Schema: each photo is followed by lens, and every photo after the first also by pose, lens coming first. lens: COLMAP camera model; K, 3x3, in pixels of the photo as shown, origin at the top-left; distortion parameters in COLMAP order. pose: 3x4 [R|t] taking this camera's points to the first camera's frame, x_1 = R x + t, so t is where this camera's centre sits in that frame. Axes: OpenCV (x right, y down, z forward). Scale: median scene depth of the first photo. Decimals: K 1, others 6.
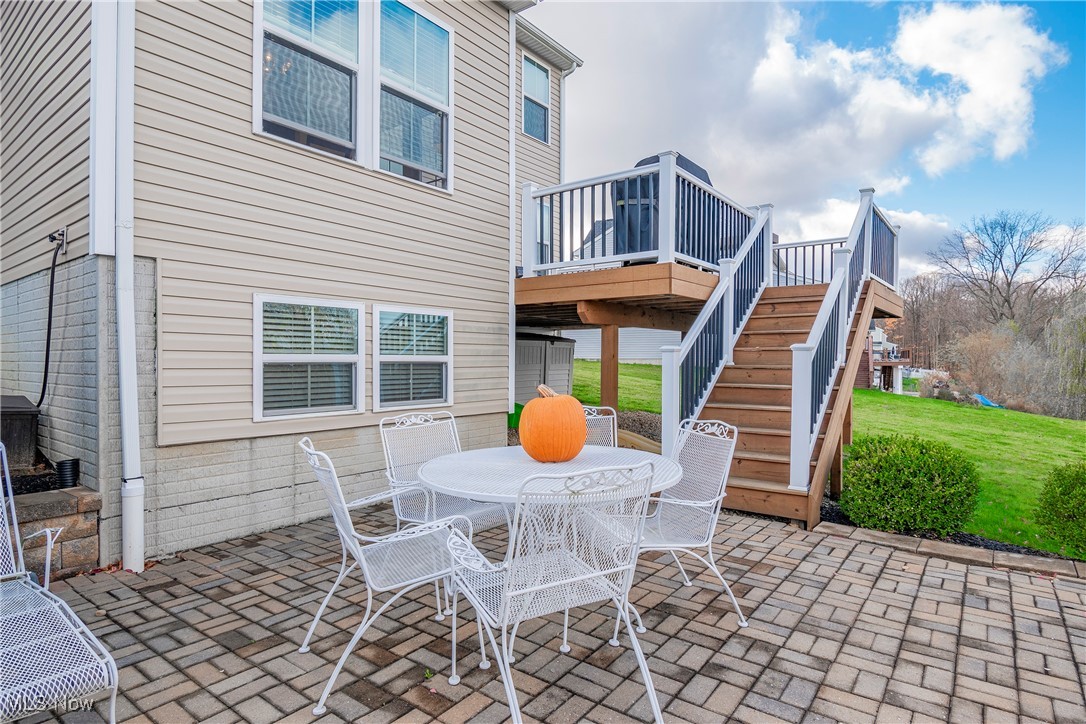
lens RADIAL K [[589.4, 0, 524.0], [0, 589.4, 367.1], [0, 0, 1]] dist [-0.006940, -0.011666]
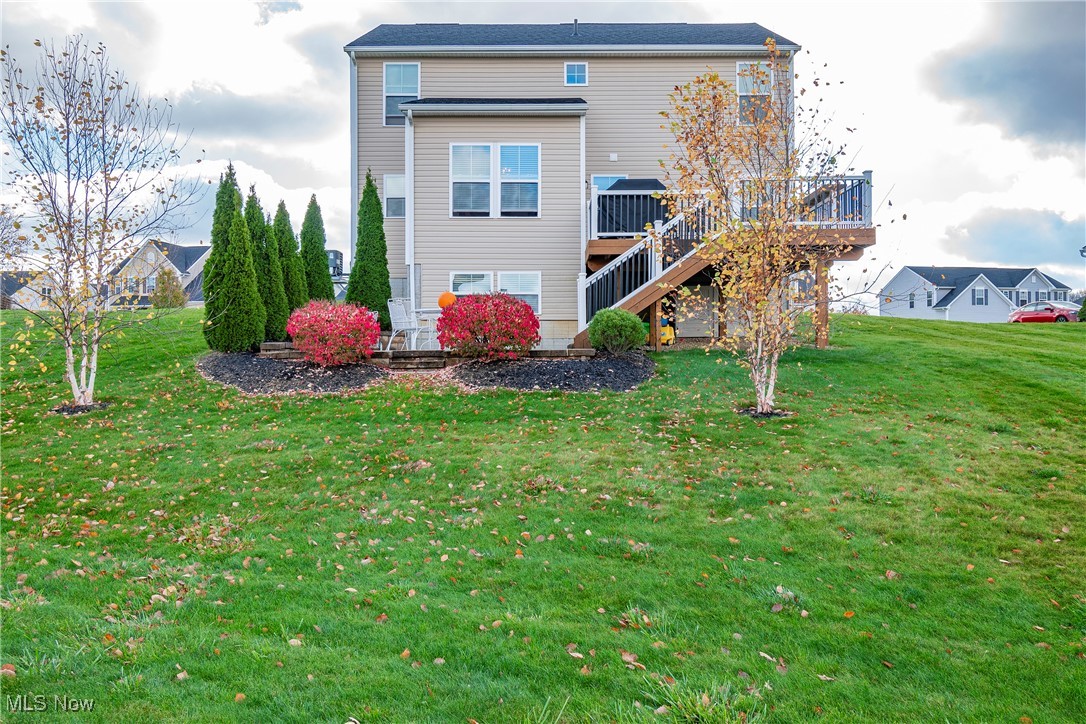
lens RADIAL K [[933.9, 0, 548.0], [0, 933.9, 358.7], [0, 0, 1]] dist [-0.005036, 0.001817]
pose [[0.635432, -0.015158, -0.772008, 2.717813], [-0.001080, 0.999789, -0.020520, 0.319609], [0.772156, 0.013873, 0.635281, -1.252245]]
